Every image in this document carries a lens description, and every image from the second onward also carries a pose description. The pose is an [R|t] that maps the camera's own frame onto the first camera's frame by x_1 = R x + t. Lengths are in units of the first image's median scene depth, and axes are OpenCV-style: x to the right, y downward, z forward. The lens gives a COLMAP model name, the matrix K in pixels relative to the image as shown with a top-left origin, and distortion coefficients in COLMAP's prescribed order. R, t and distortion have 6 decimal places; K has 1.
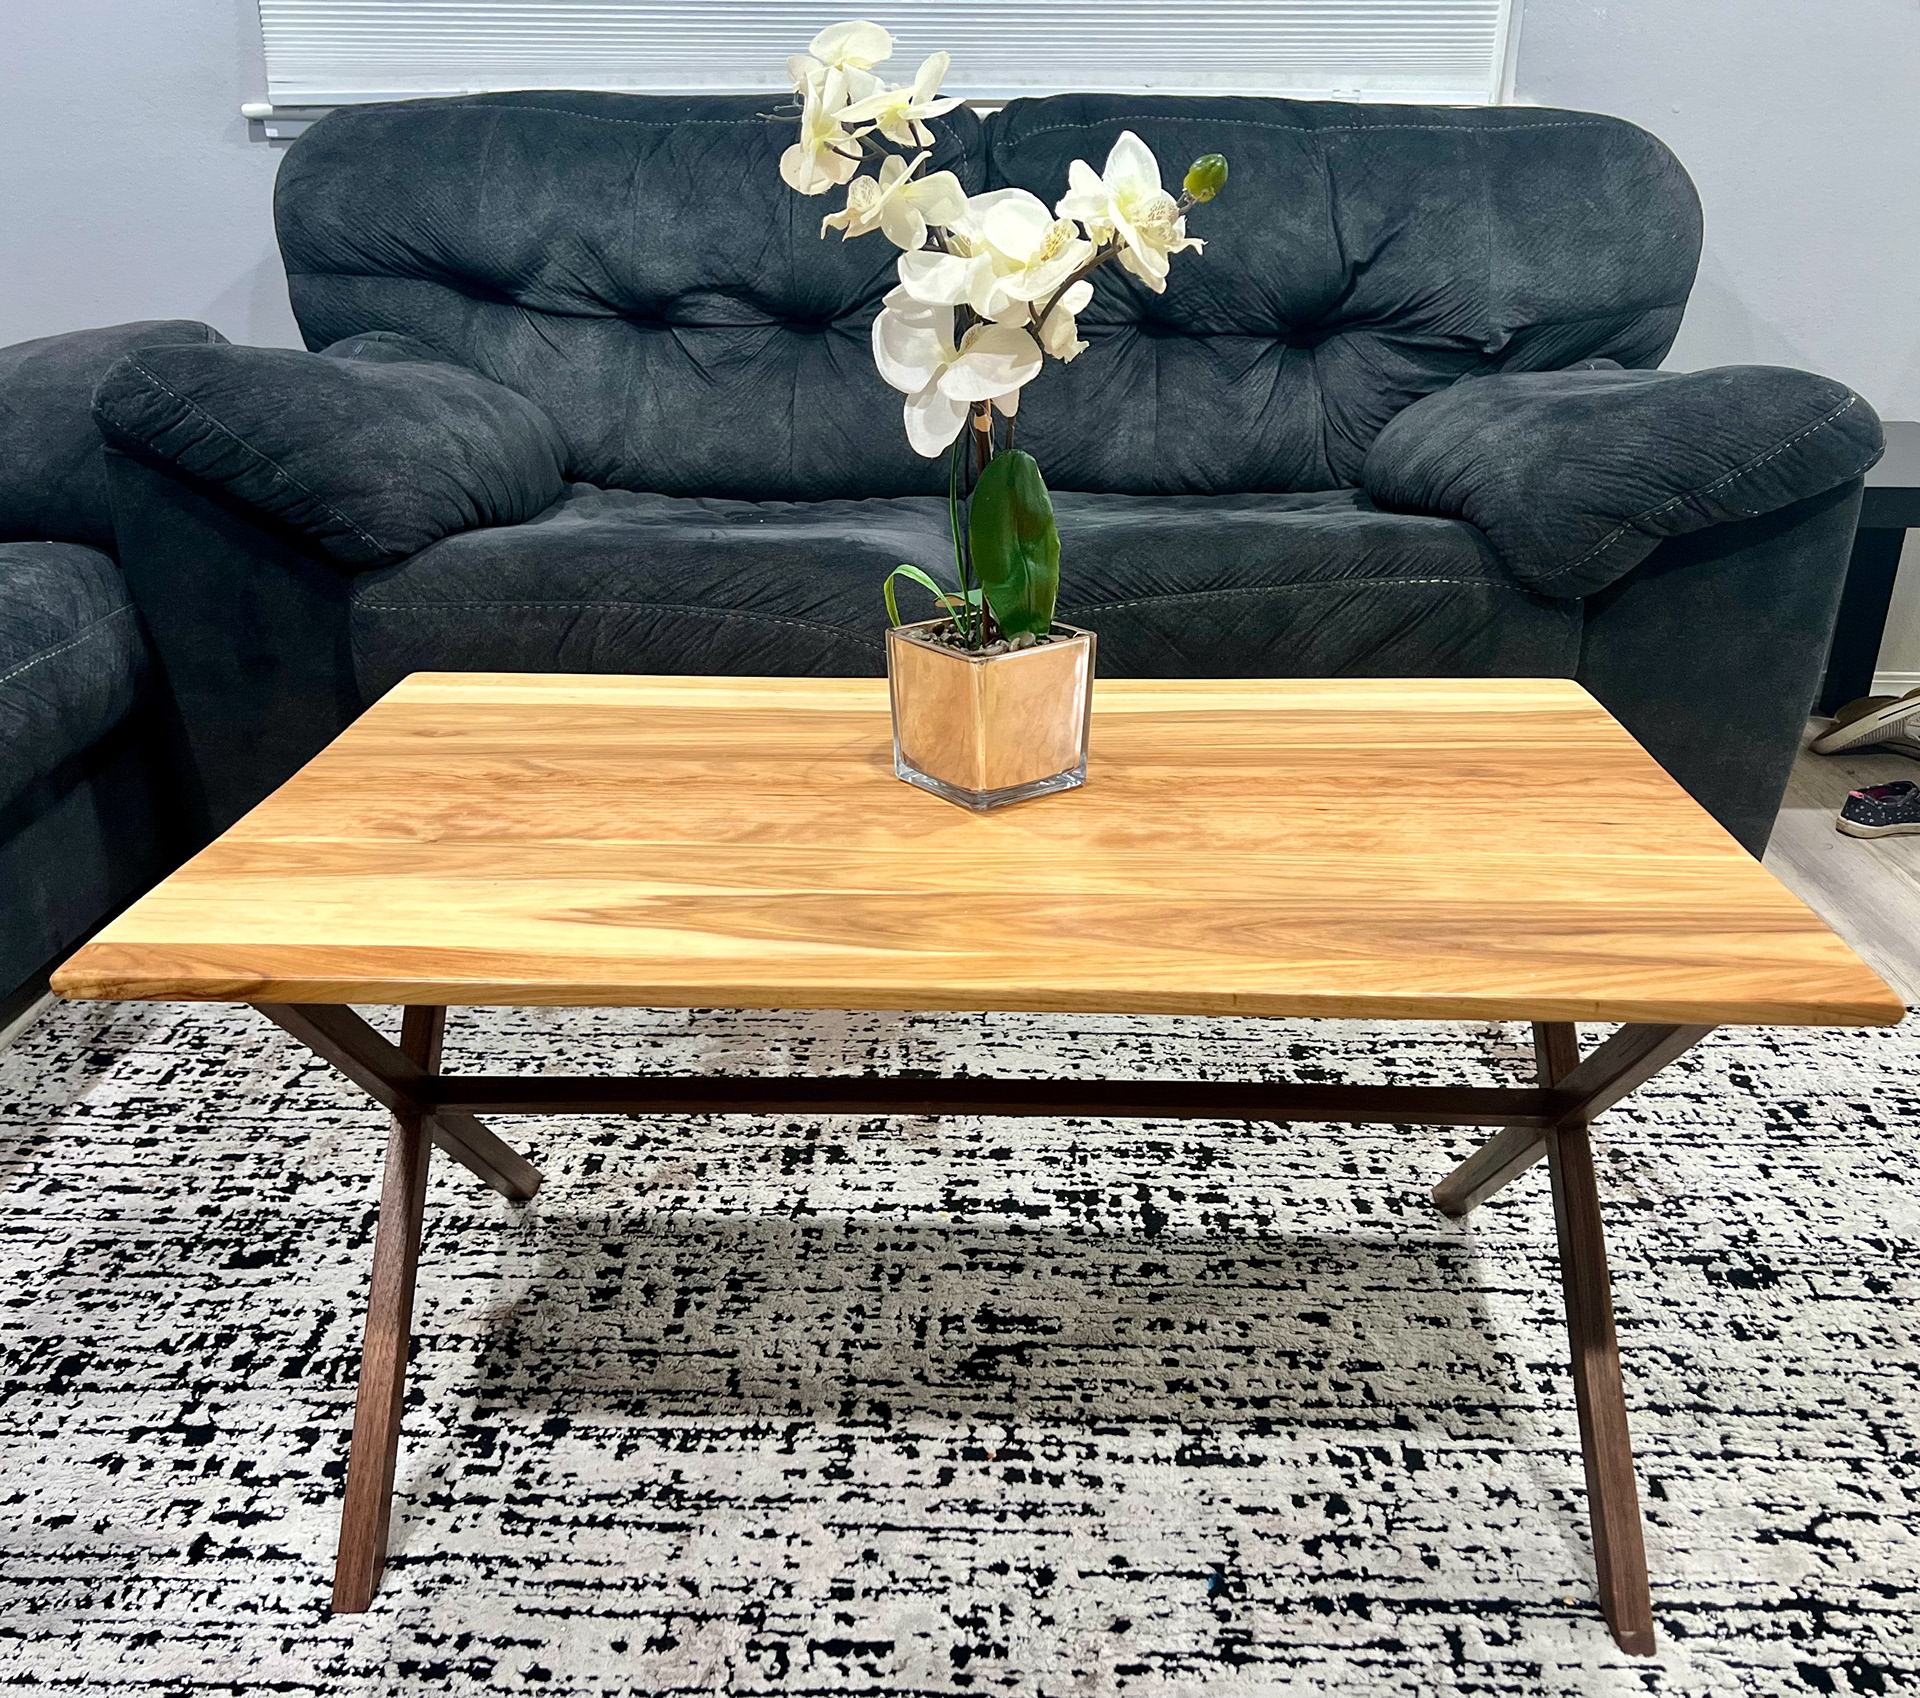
lens RADIAL K [[1729.5, 0, 939.5], [0, 1729.5, 859.0], [0, 0, 1]] dist [0.027195, -0.027578]
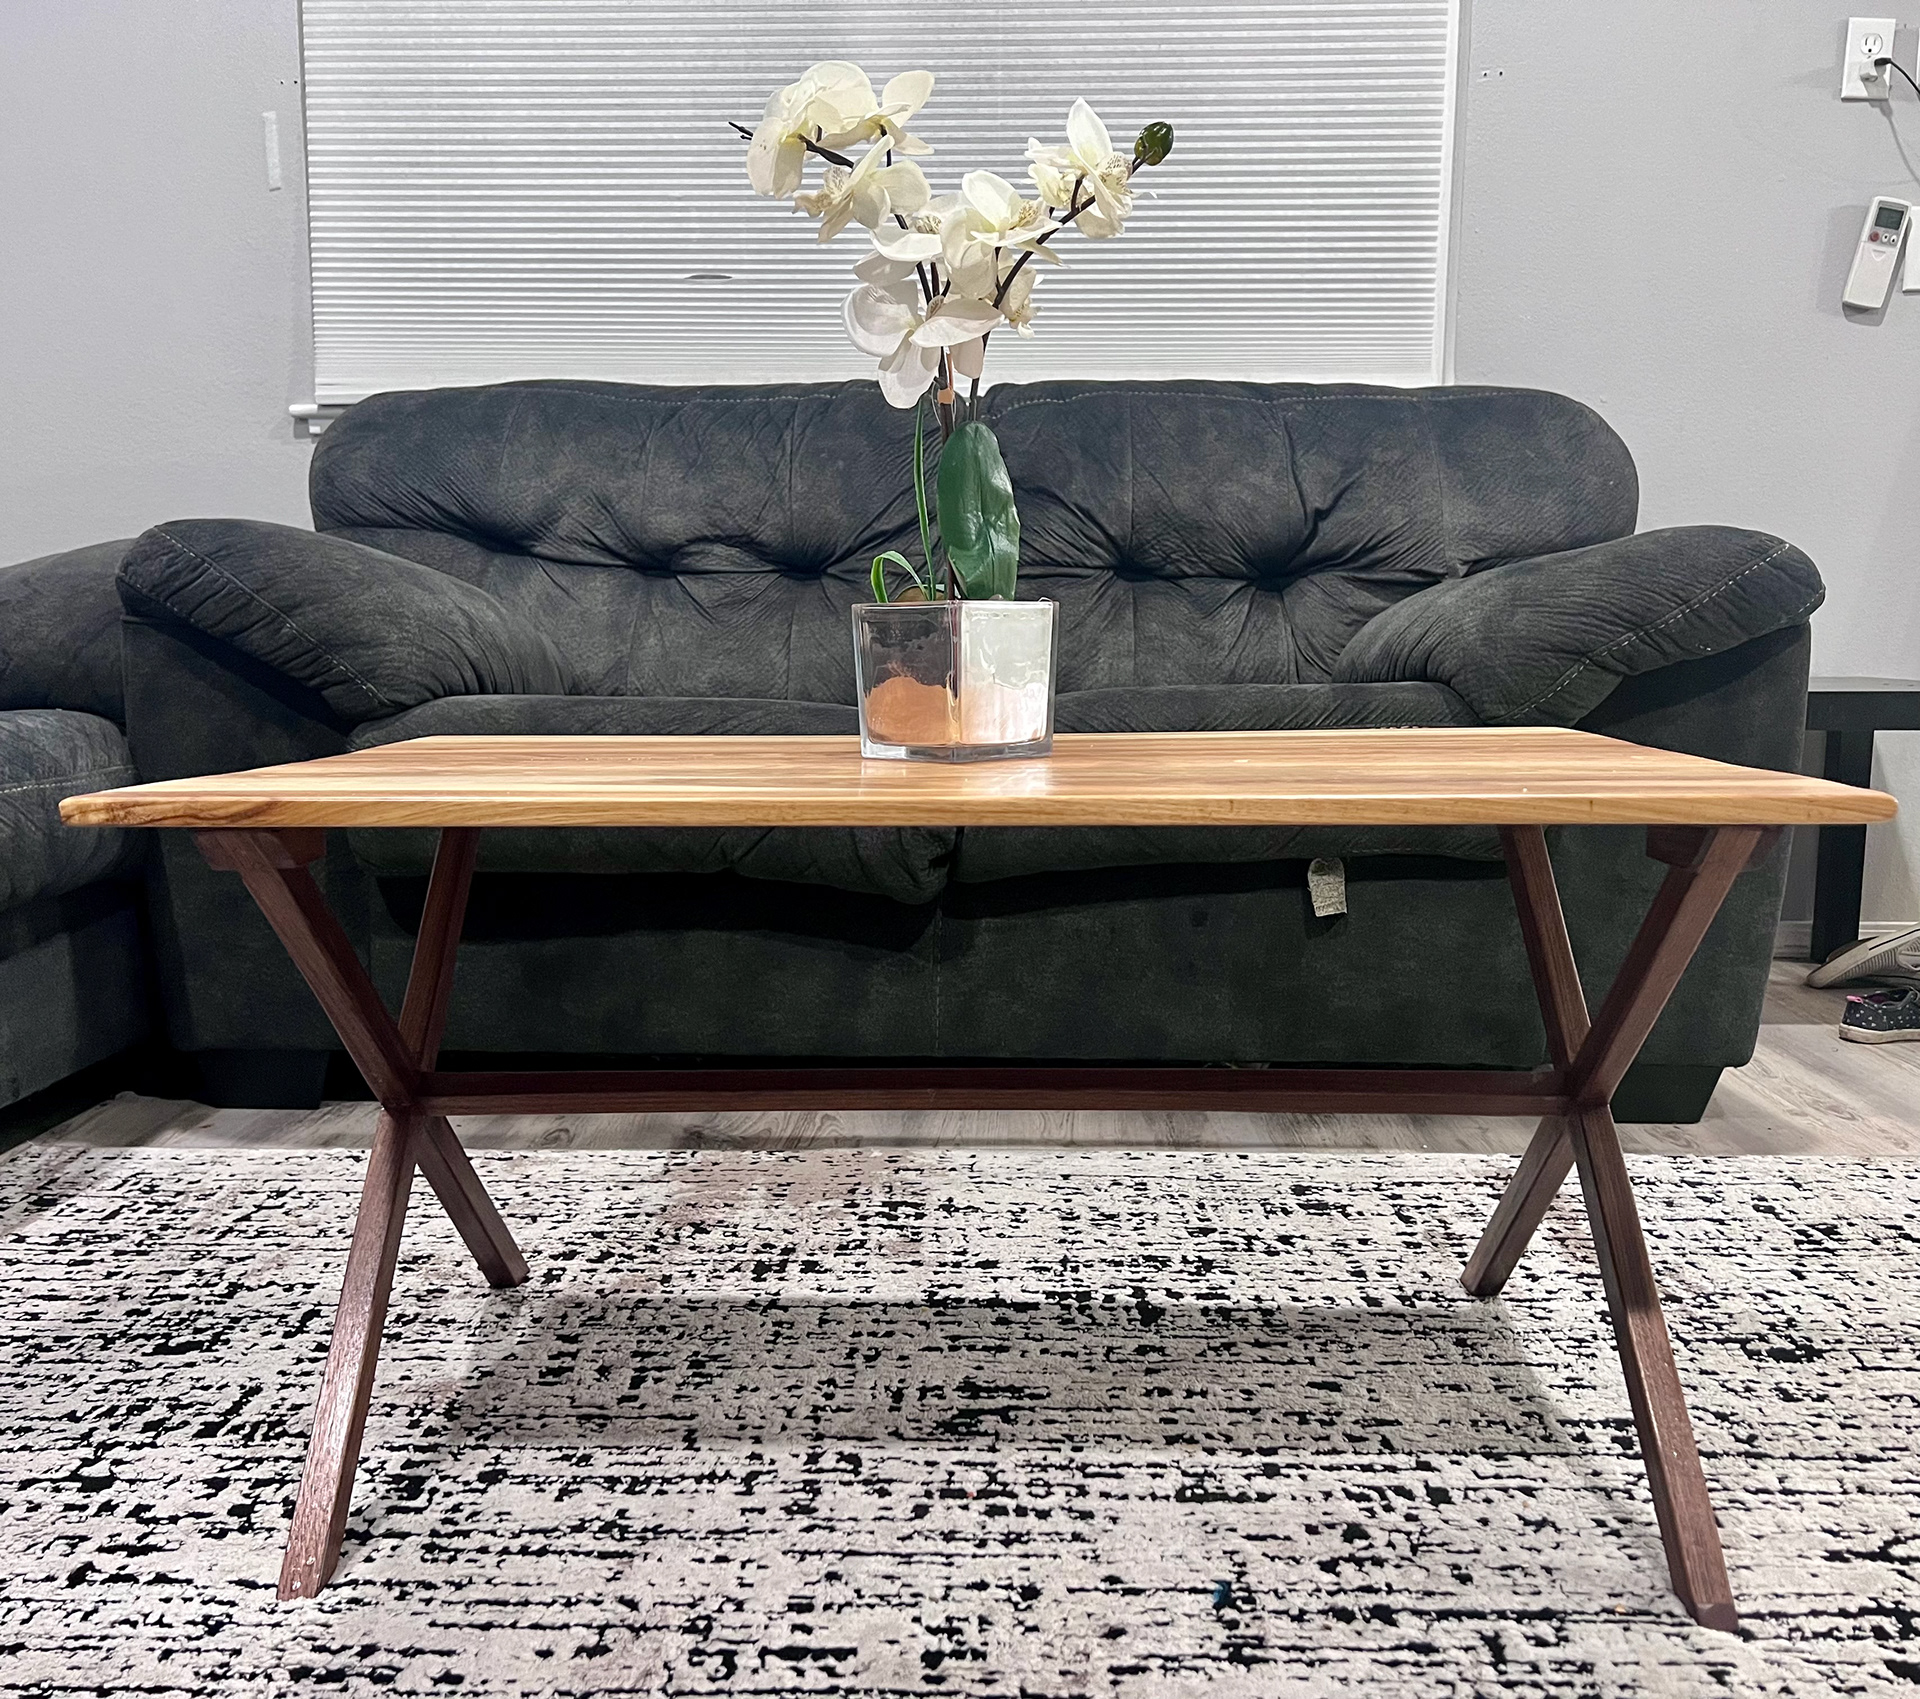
lens RADIAL K [[1729.5, 0, 950.8], [0, 1729.5, 857.6], [0, 0, 1]] dist [0.027195, -0.027578]
pose [[0.999980, -0.005802, 0.002536, 0.017576], [0.006258, 0.966631, -0.256096, 0.238393], [-0.000965, 0.256107, 0.966648, 0.038642]]
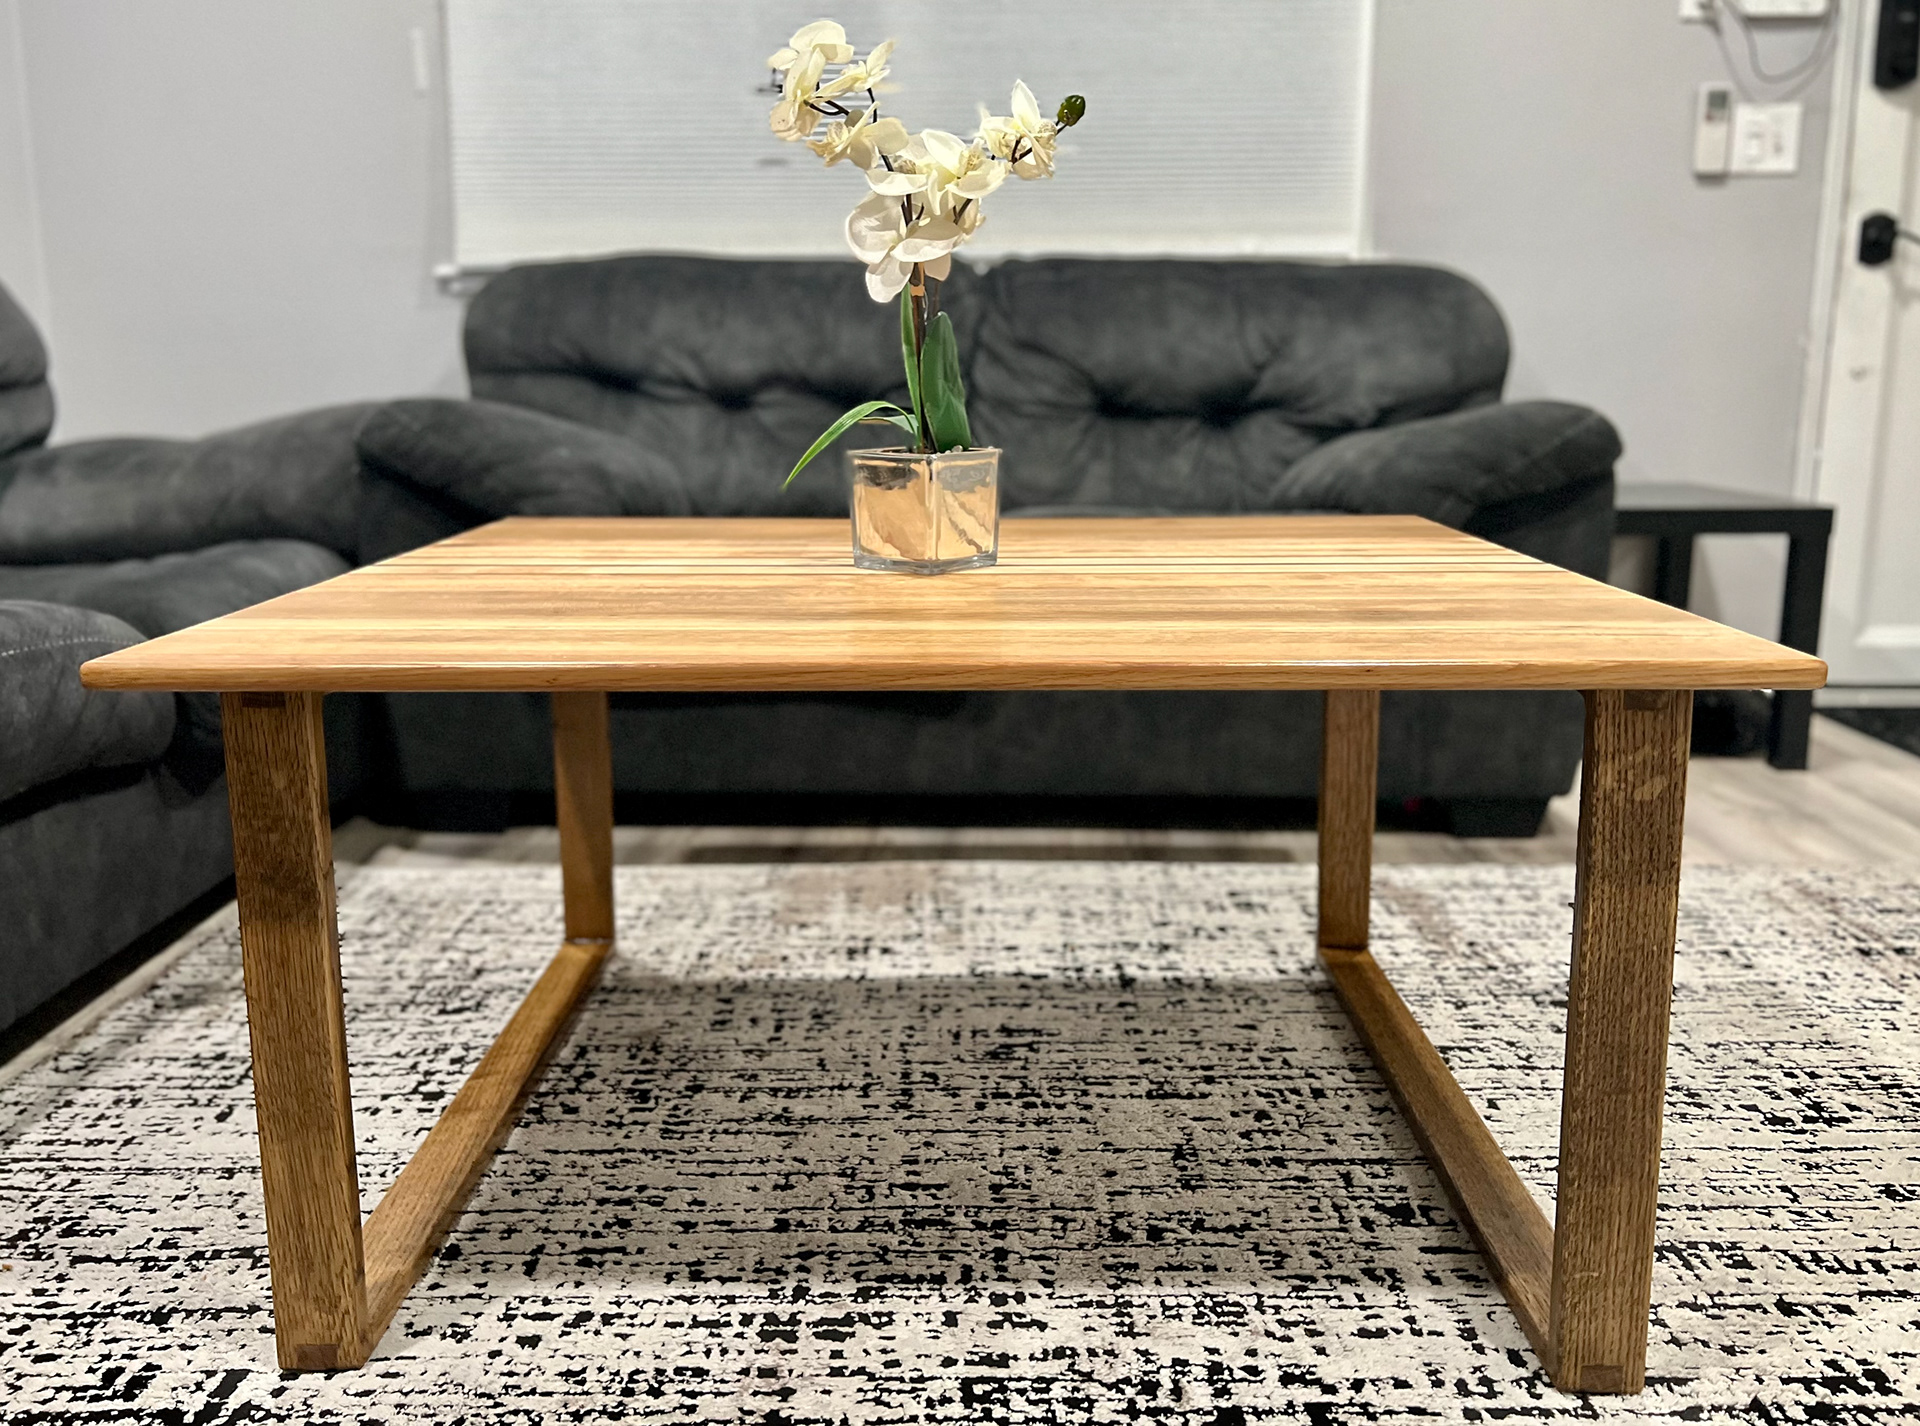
lens RADIAL K [[1577.0, 0, 952.2], [0, 1577.0, 702.0], [0, 0, 1]] dist [0.043997, -0.047440]
pose [[0.999767, -0.012781, 0.017381, -0.033757], [0.015784, 0.982539, -0.185384, 0.251560], [-0.014709, 0.185615, 0.982513, -0.272612]]
